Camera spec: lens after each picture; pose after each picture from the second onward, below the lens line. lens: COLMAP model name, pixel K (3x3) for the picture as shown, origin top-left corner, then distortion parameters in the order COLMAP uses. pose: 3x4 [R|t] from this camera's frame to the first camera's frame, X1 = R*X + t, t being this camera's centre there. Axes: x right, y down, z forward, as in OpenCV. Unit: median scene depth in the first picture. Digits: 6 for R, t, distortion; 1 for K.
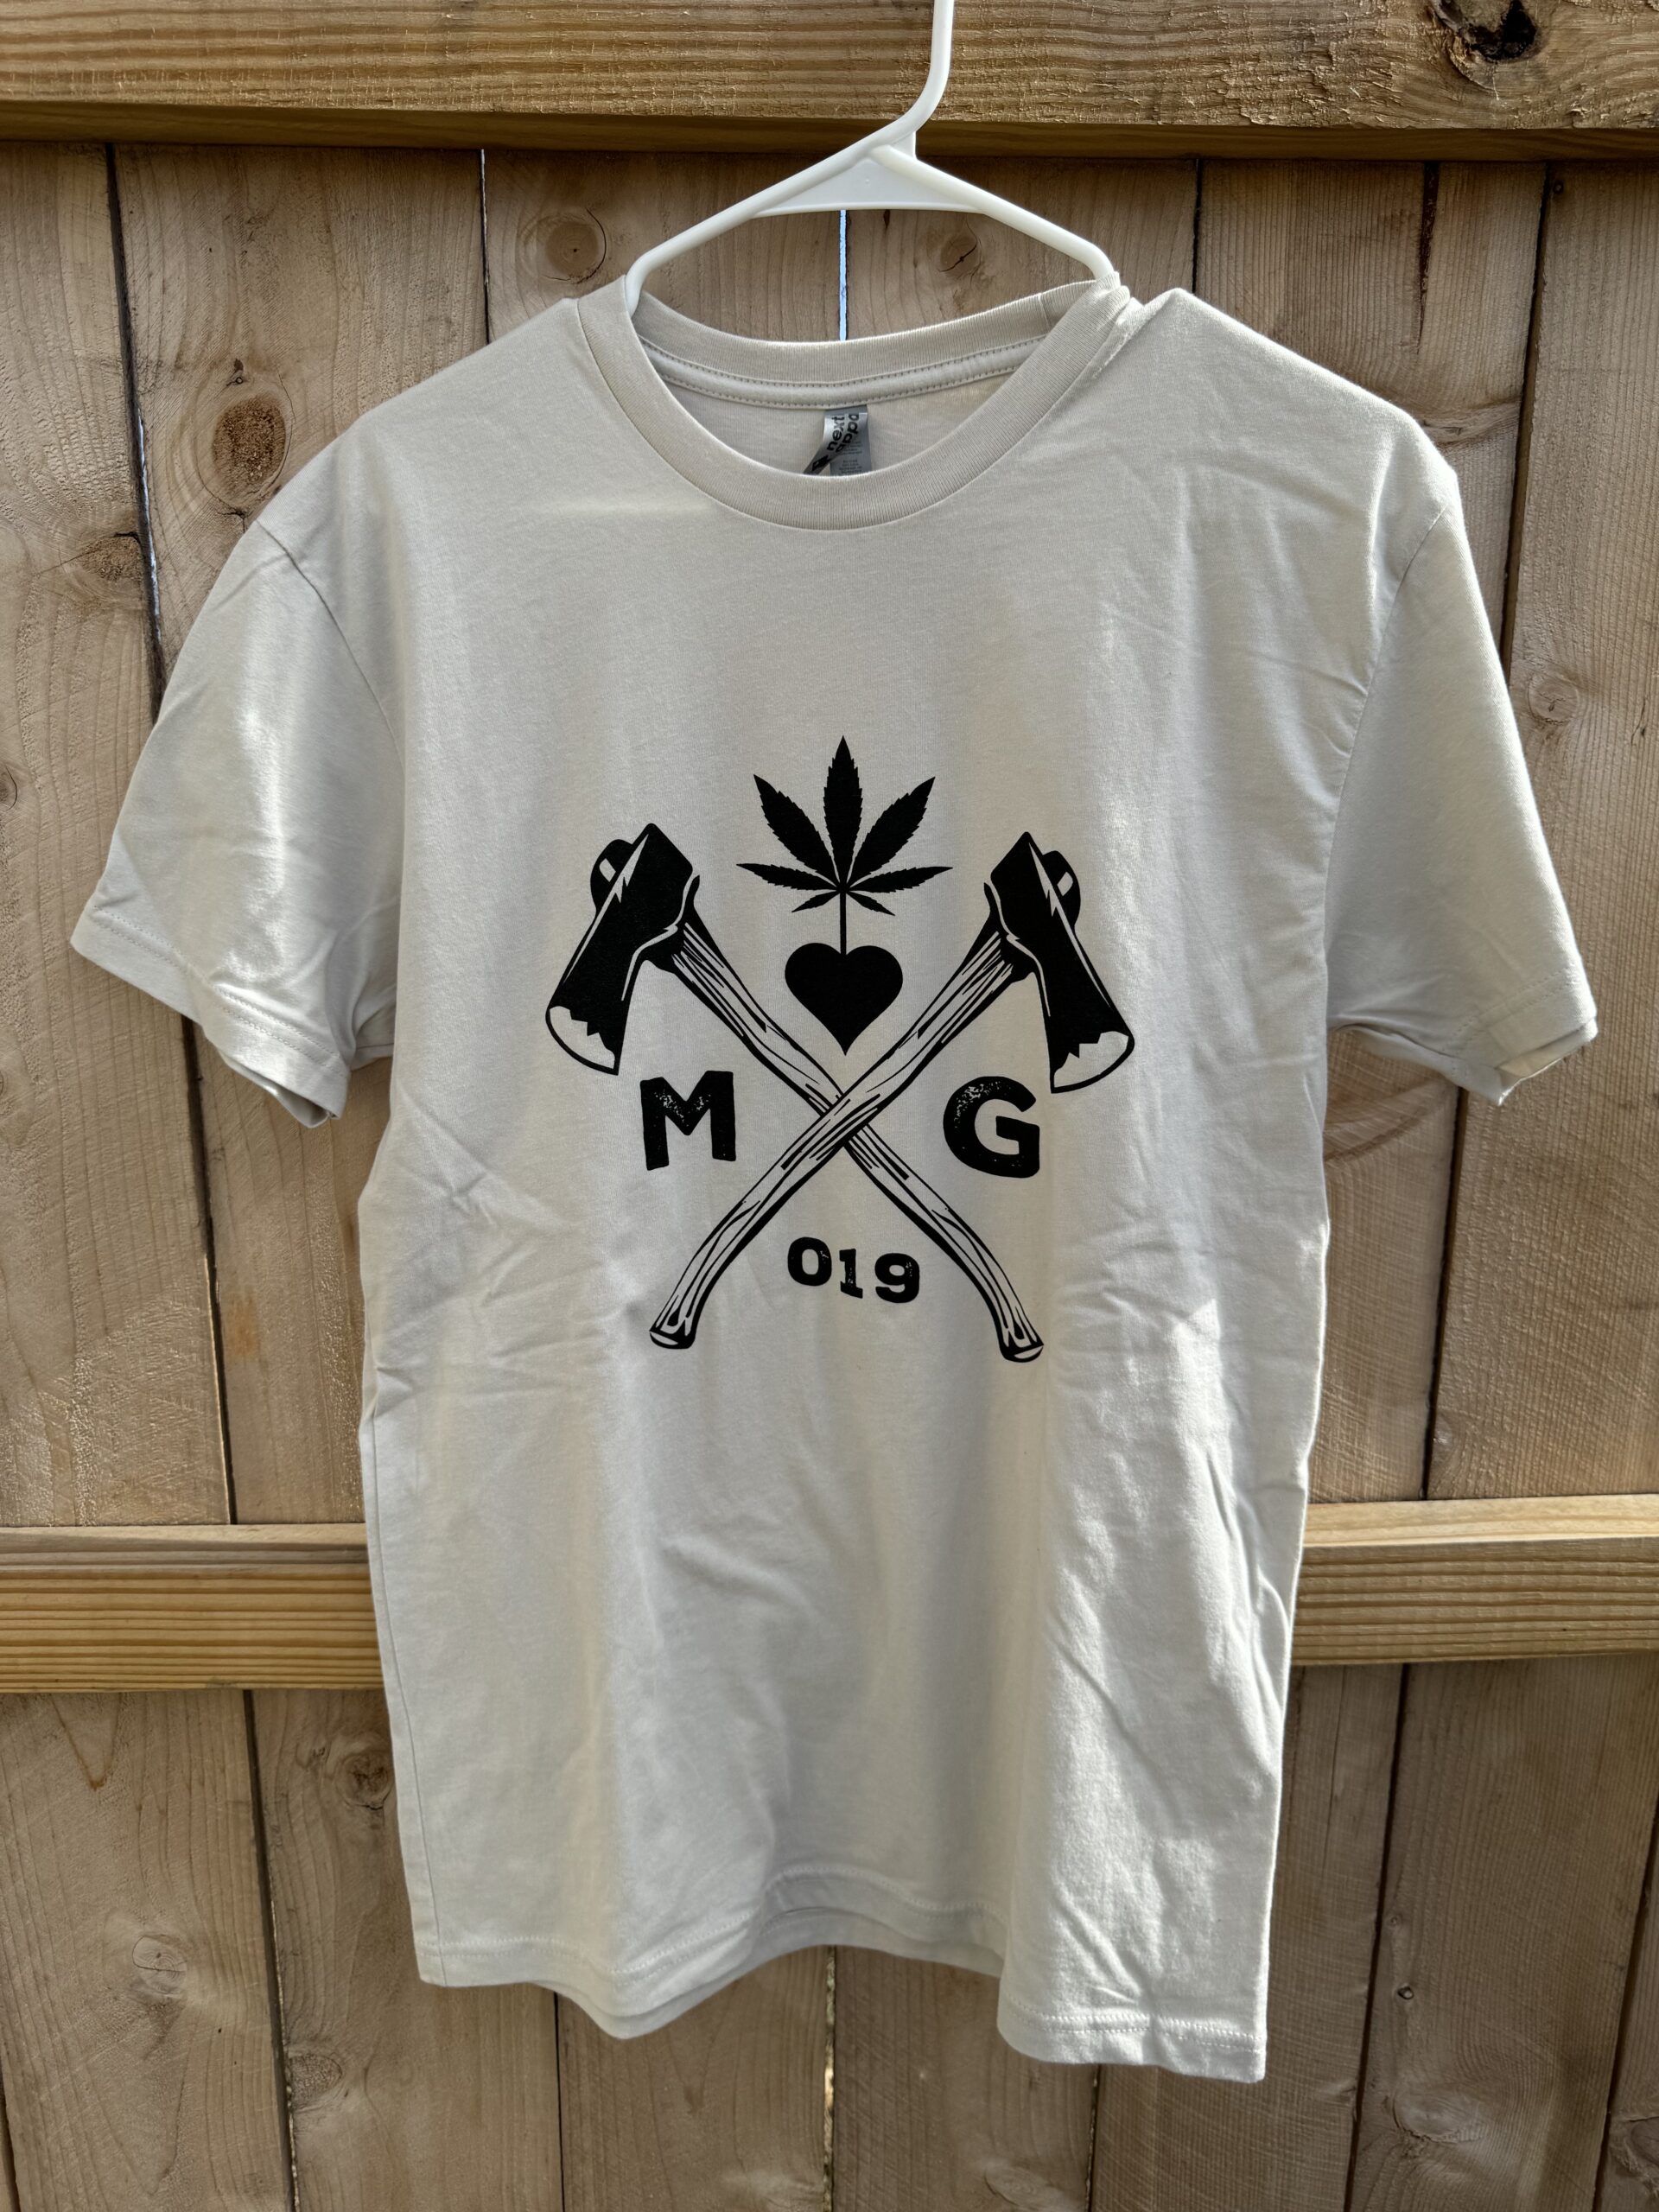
lens RADIAL K [[1670.9, 0, 845.1], [0, 1670.9, 1104.9], [0, 0, 1]] dist [-0.013450, 0.000484]
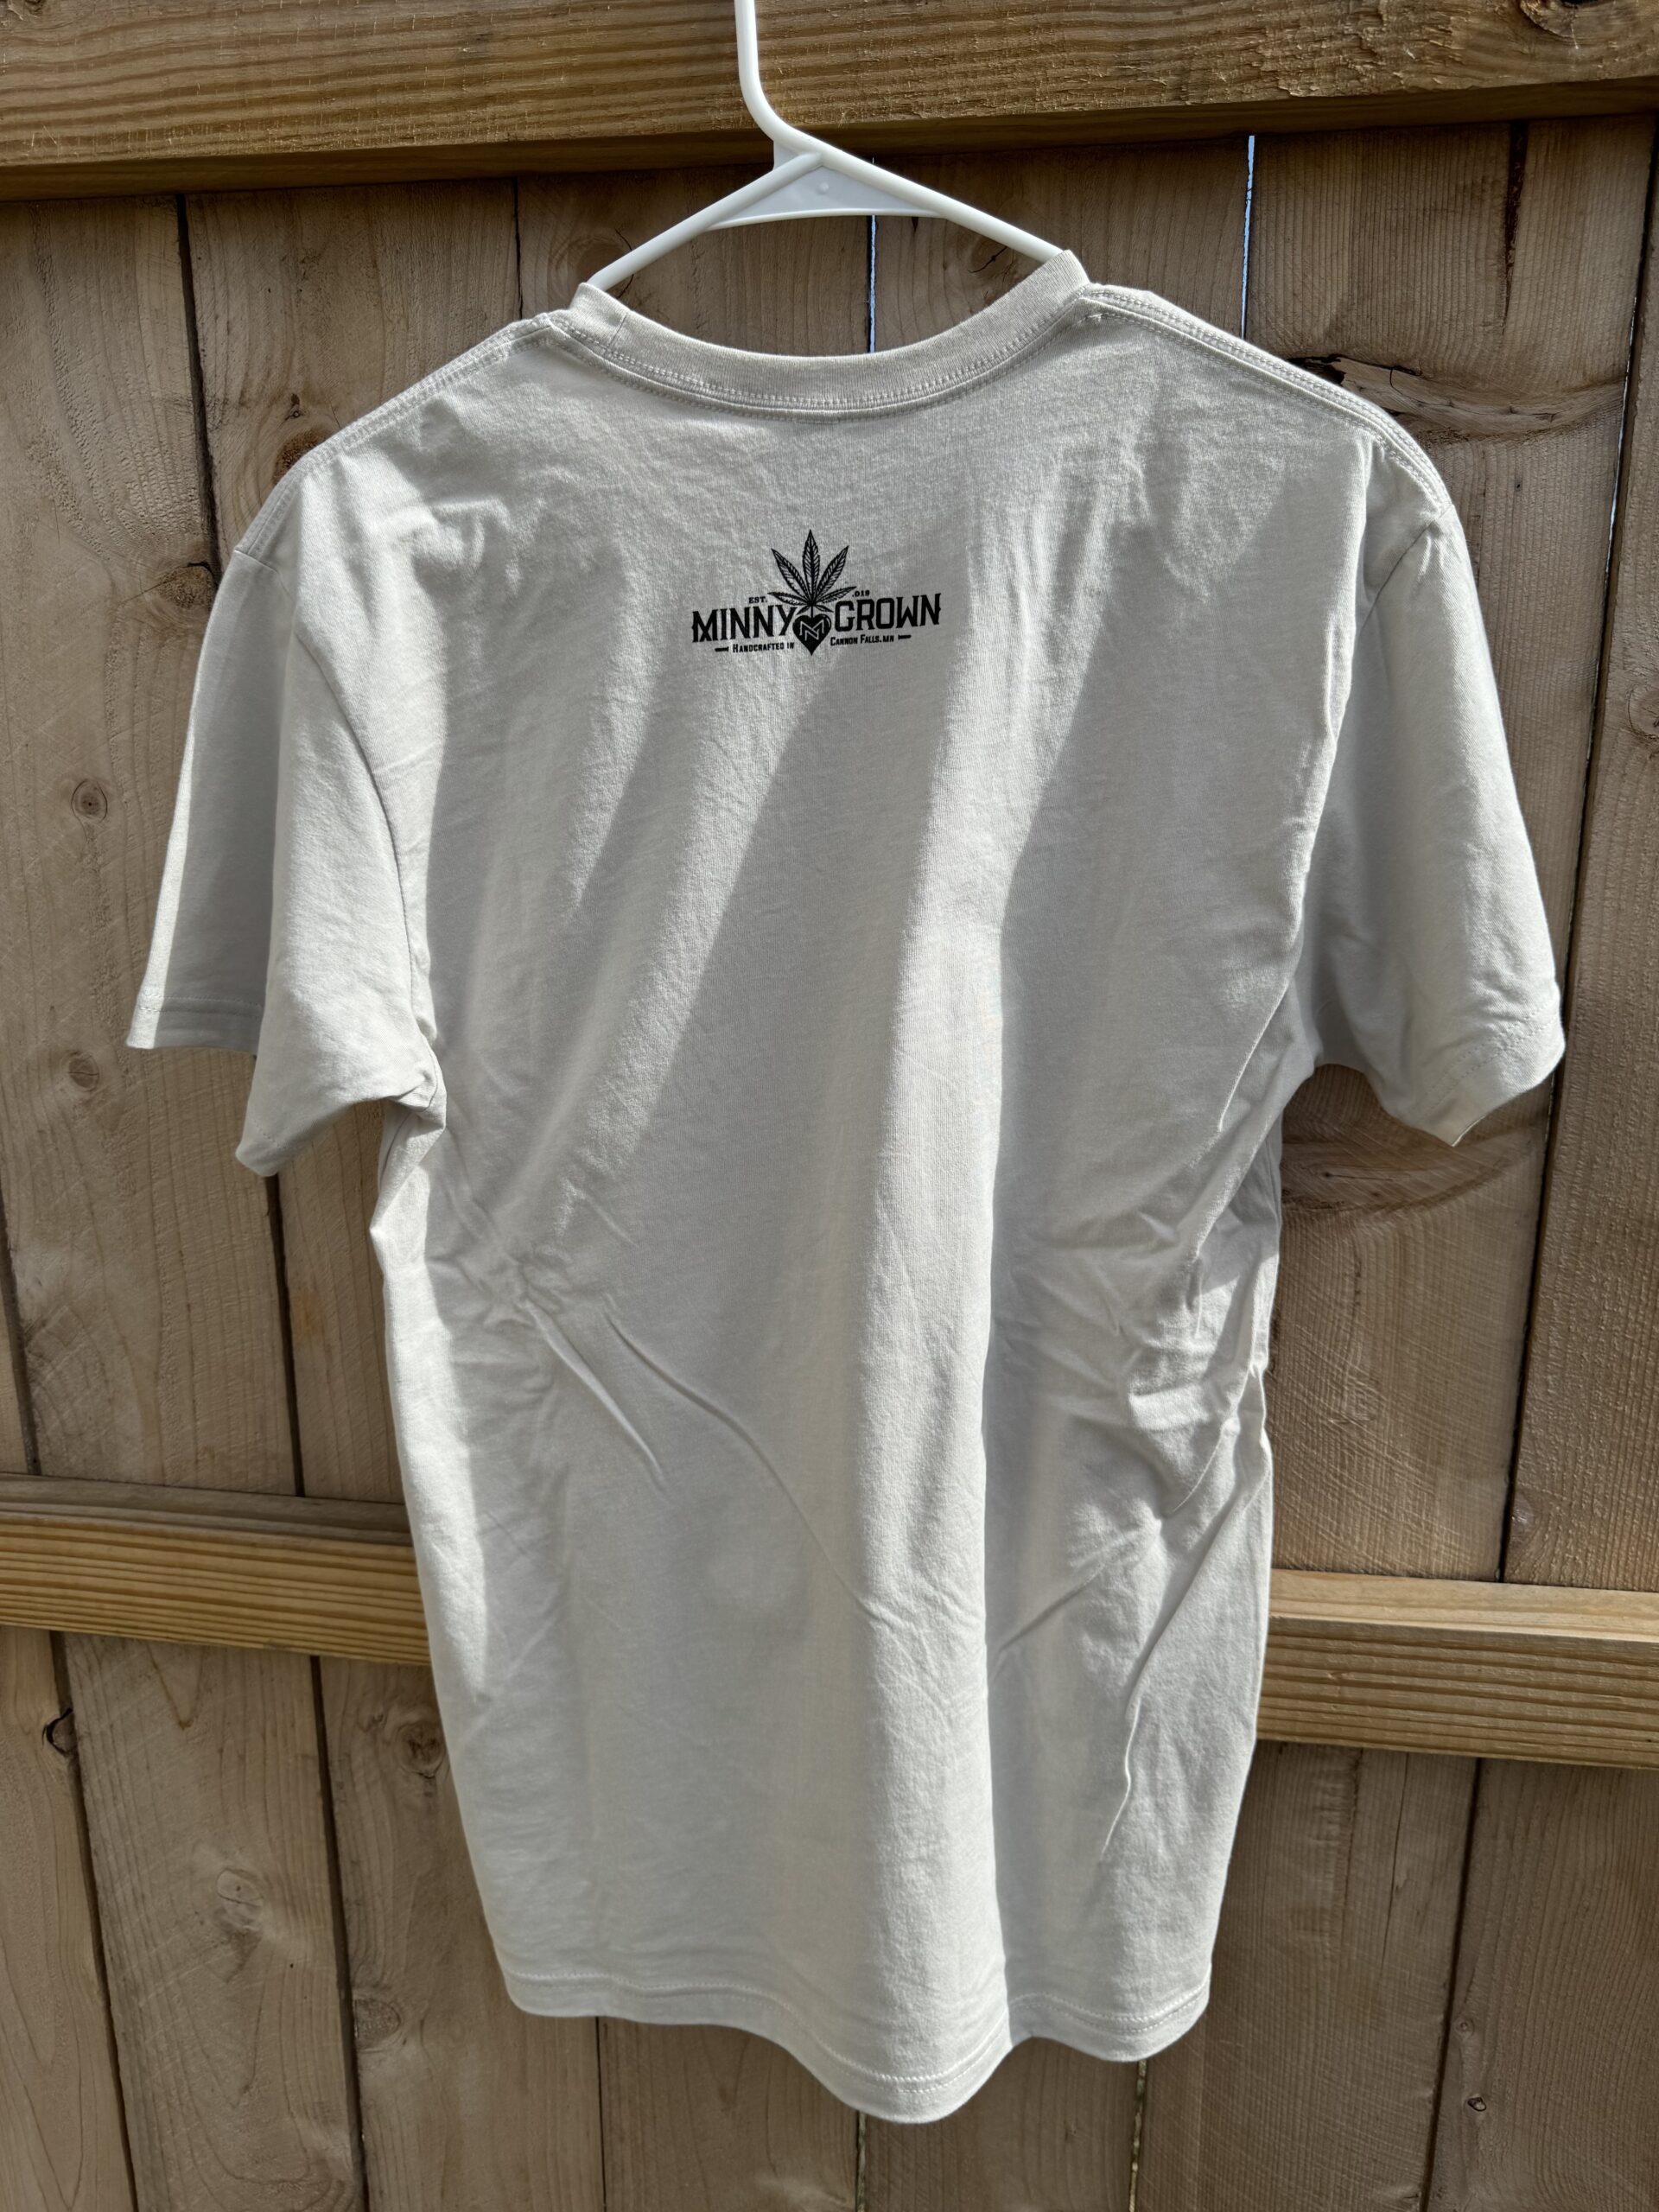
lens RADIAL K [[1670.9, 0, 830.2], [0, 1670.9, 1102.2], [0, 0, 1]] dist [-0.013450, 0.000484]
pose [[0.980146, 0.041876, -0.193803, 0.185043], [-0.038849, 0.999057, 0.019395, -0.037706], [0.194432, -0.011481, 0.980849, 0.036209]]
